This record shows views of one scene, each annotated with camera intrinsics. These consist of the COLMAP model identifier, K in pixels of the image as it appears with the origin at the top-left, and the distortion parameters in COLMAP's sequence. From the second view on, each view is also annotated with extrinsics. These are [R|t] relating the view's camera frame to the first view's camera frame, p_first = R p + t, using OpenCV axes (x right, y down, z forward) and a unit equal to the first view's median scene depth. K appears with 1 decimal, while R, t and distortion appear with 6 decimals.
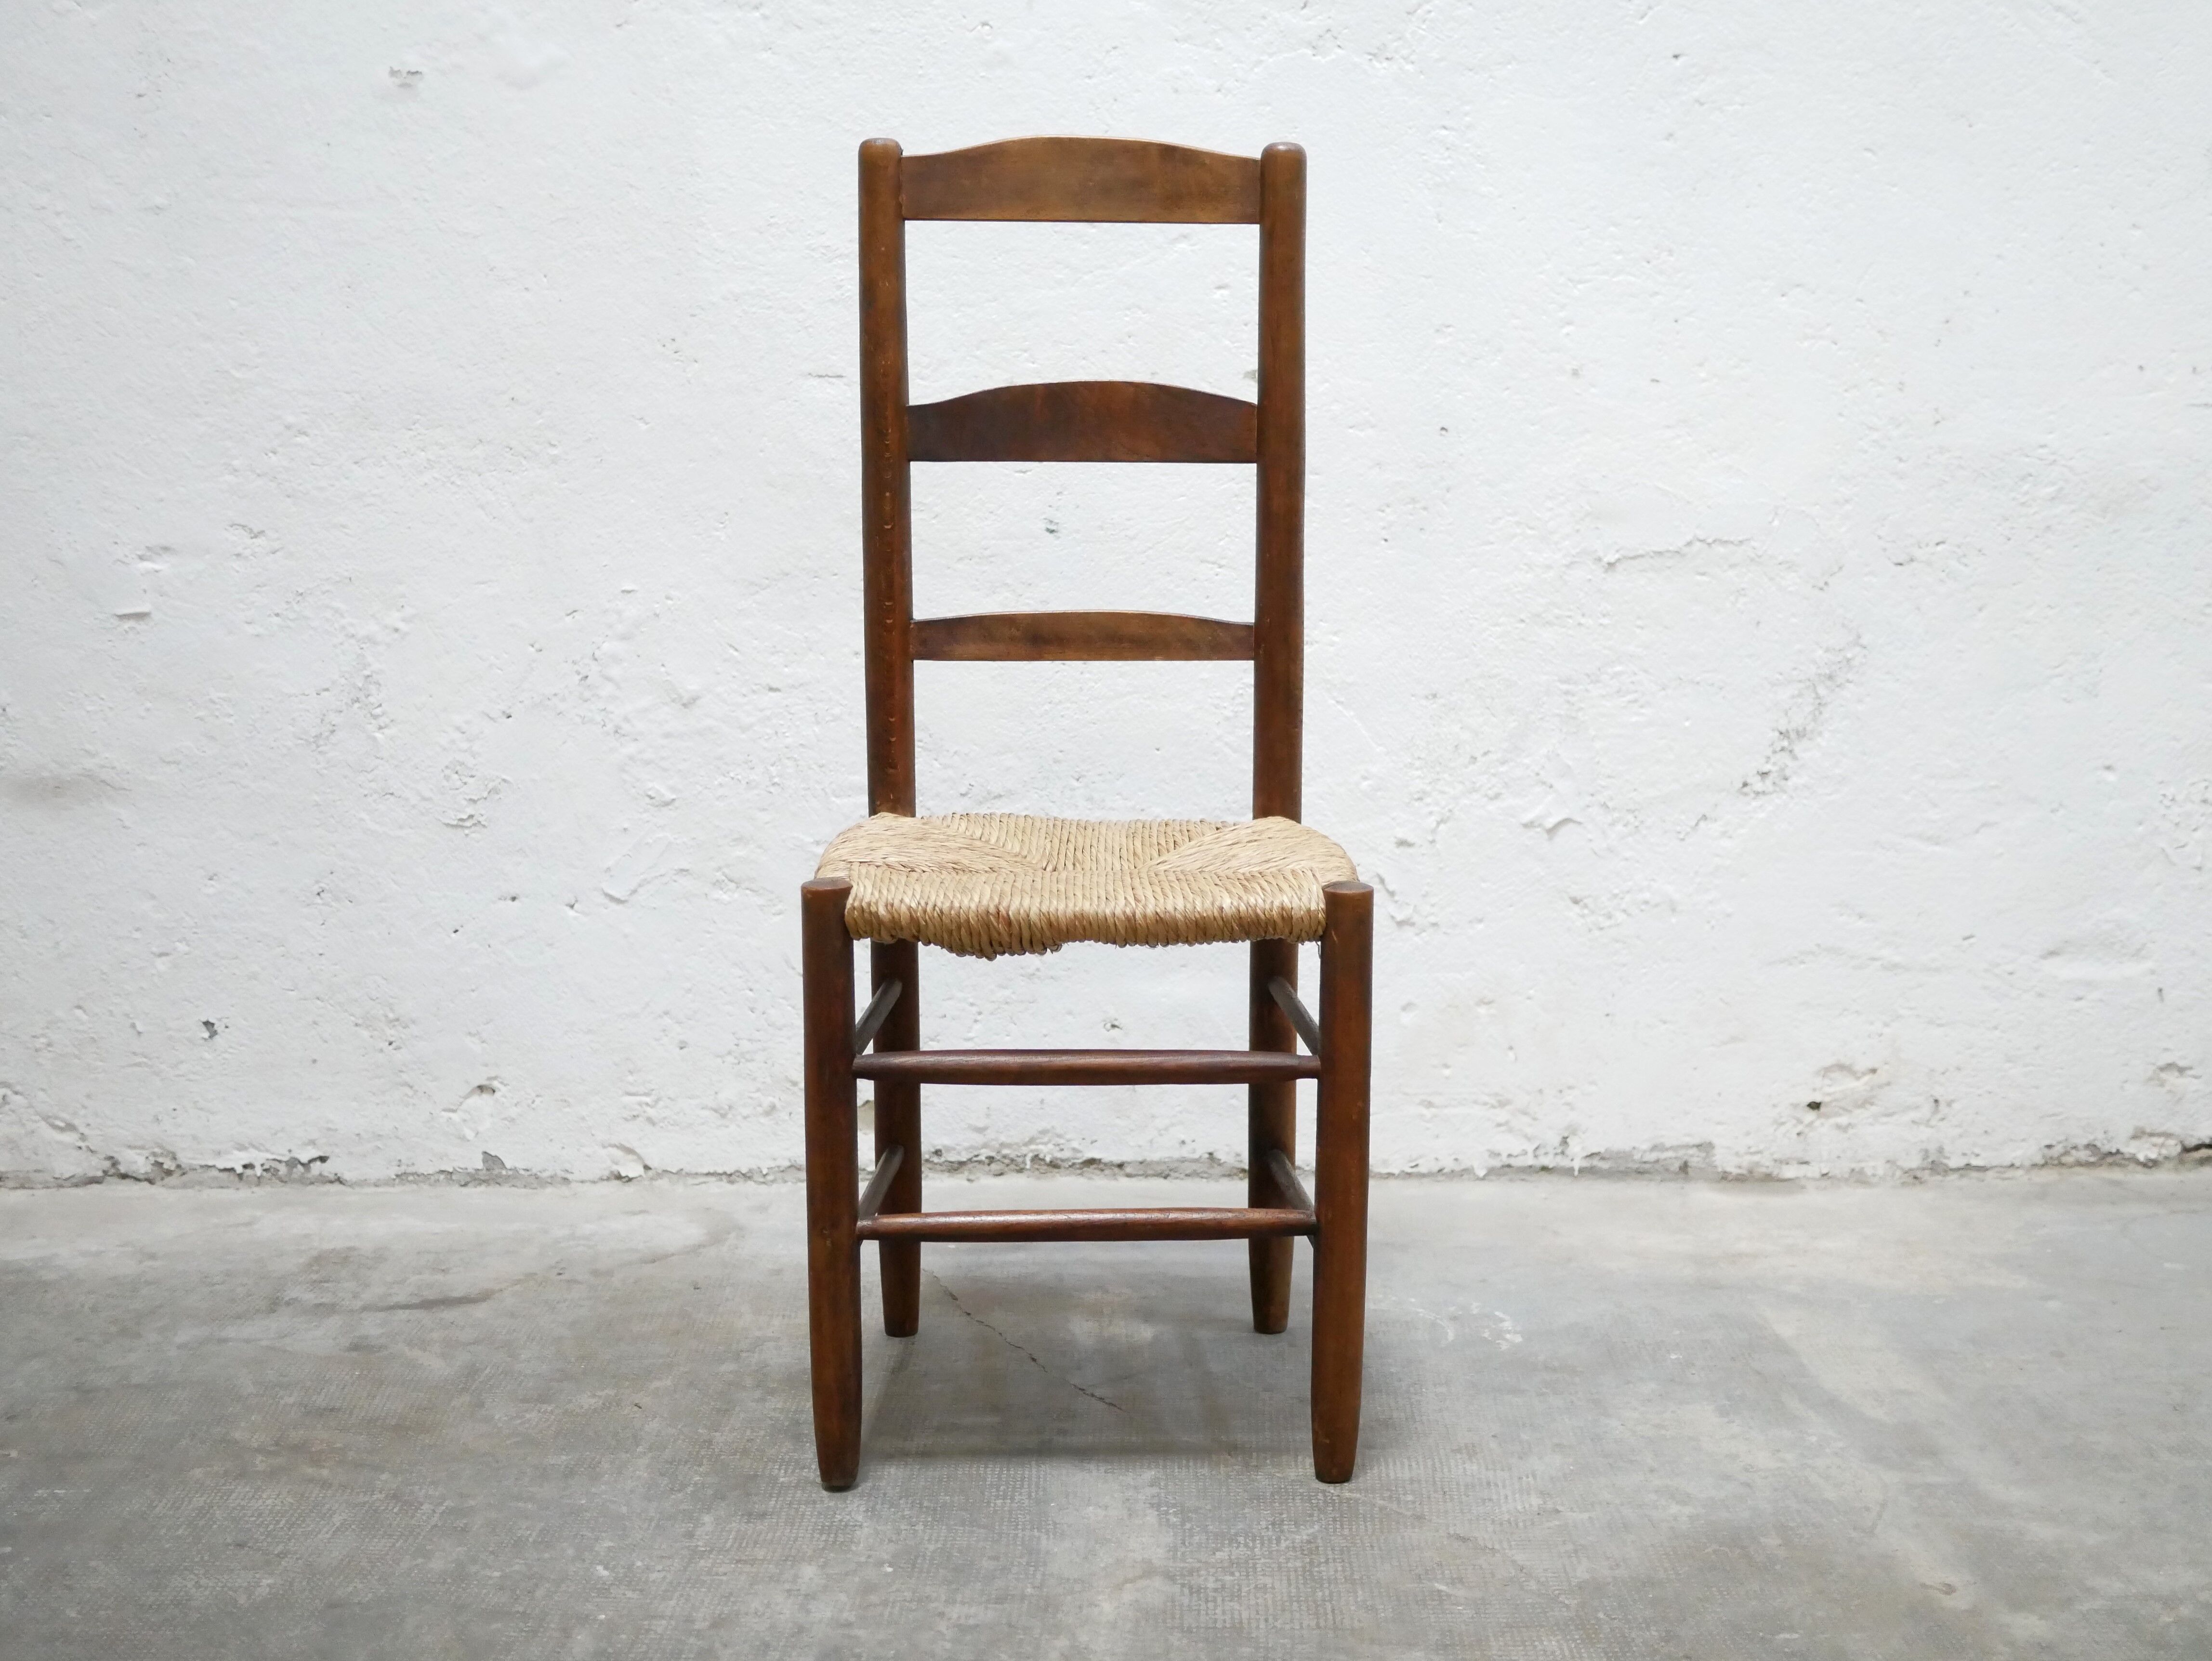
lens RADIAL K [[2486.7, 0, 1103.3], [0, 2486.7, 827.6], [0, 0, 1]] dist [-0.016833, 0.017034]
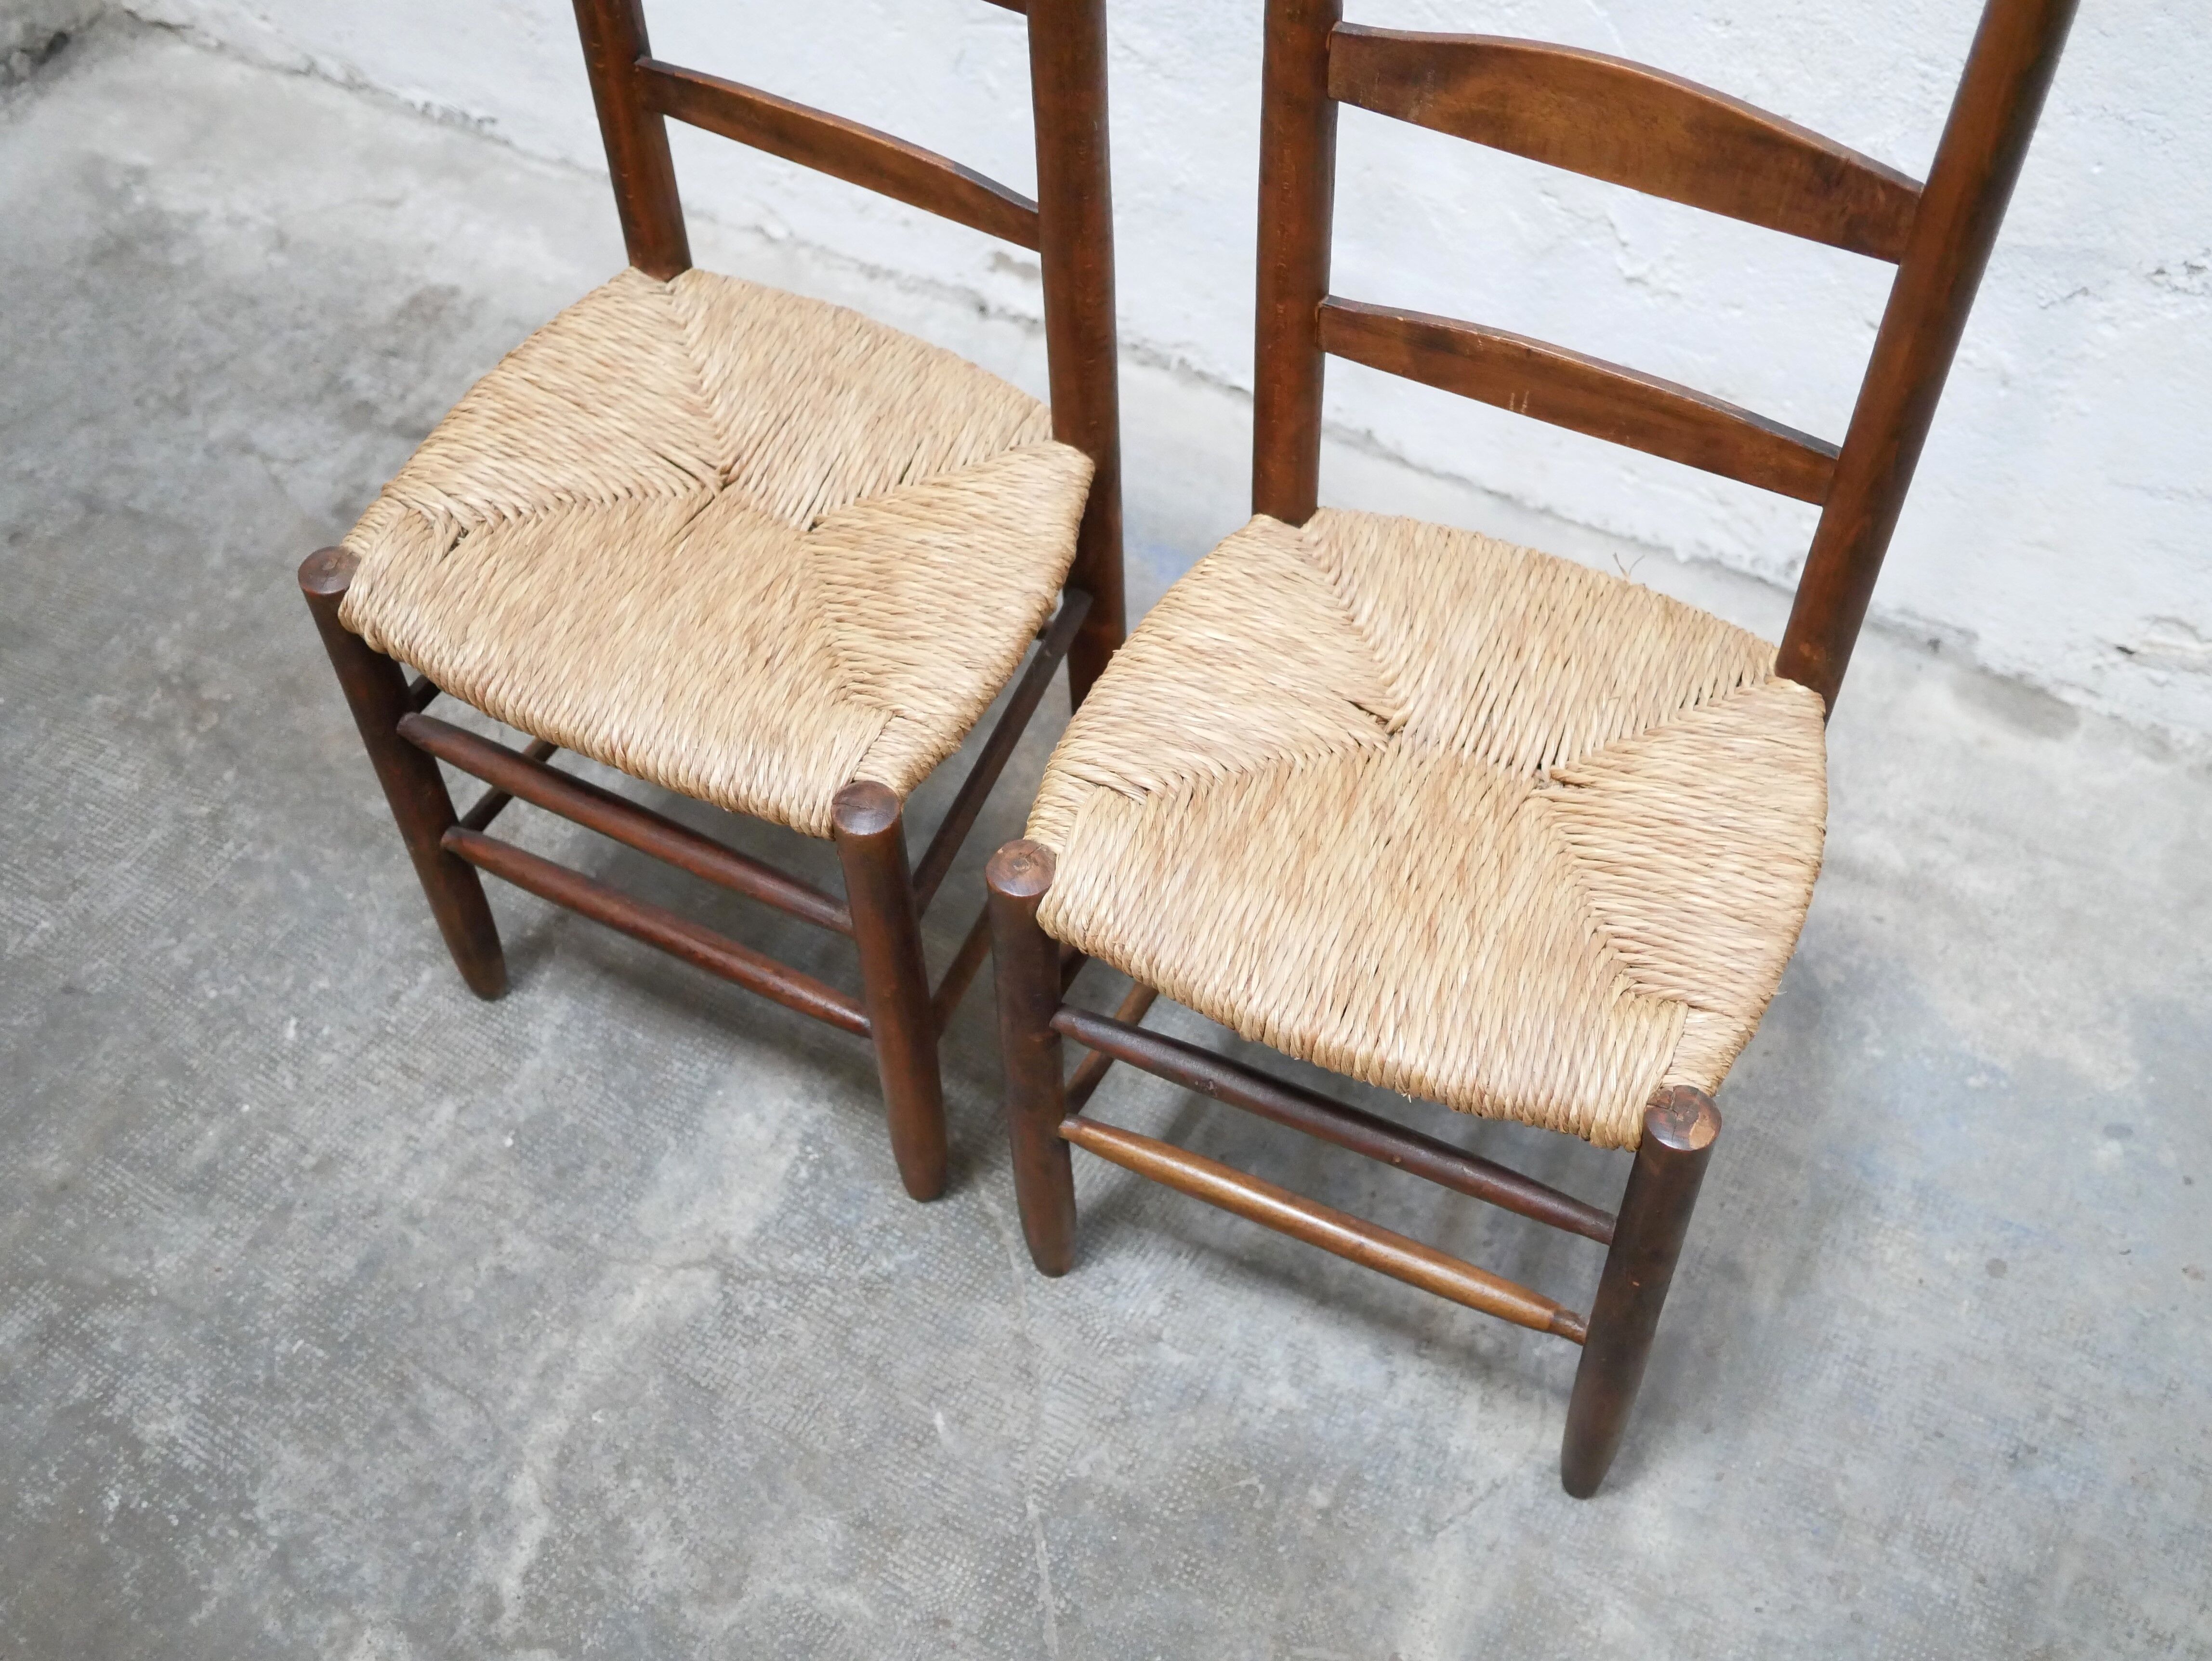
lens RADIAL K [[2490.6, 0, 1103.3], [0, 2490.6, 789.7], [0, 0, 1]] dist [-0.012883, 0.016776]
pose [[0.881802, 0.368641, -0.294157, 0.259496], [-0.057858, 0.703563, 0.708273, -0.373381], [0.468057, -0.607538, 0.641732, 0.373817]]
